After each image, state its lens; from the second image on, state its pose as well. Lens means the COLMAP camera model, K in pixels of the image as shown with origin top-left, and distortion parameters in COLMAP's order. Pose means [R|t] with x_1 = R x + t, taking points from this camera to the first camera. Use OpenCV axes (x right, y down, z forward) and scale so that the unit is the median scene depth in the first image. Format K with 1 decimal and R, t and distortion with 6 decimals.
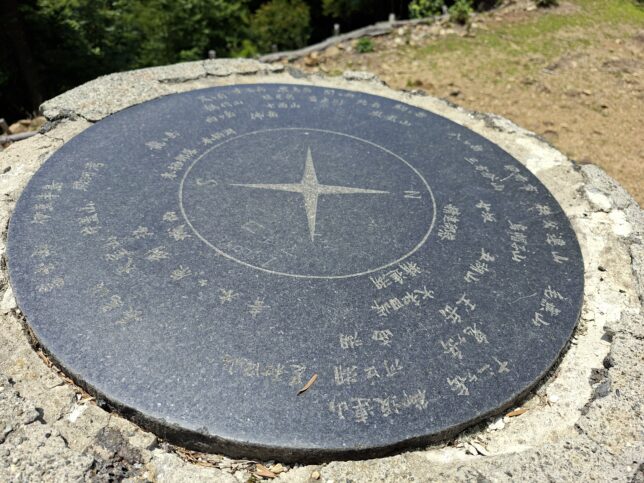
lens RADIAL K [[451.0, 0, 322.0], [0, 451.0, 241.5], [0, 0, 1]] dist [0.104320, -0.184128]
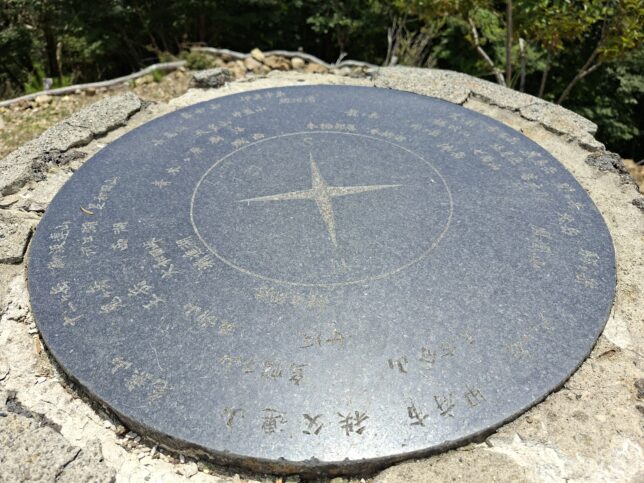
lens RADIAL K [[434.8, 0, 320.5], [0, 434.8, 266.0], [0, 0, 1]] dist [0.098240, -0.151766]
pose [[0.115421, 0.629252, -0.768583, 0.856348], [-0.640378, 0.638632, 0.426690, -0.448651], [0.759338, 0.442935, 0.476671, 0.662305]]
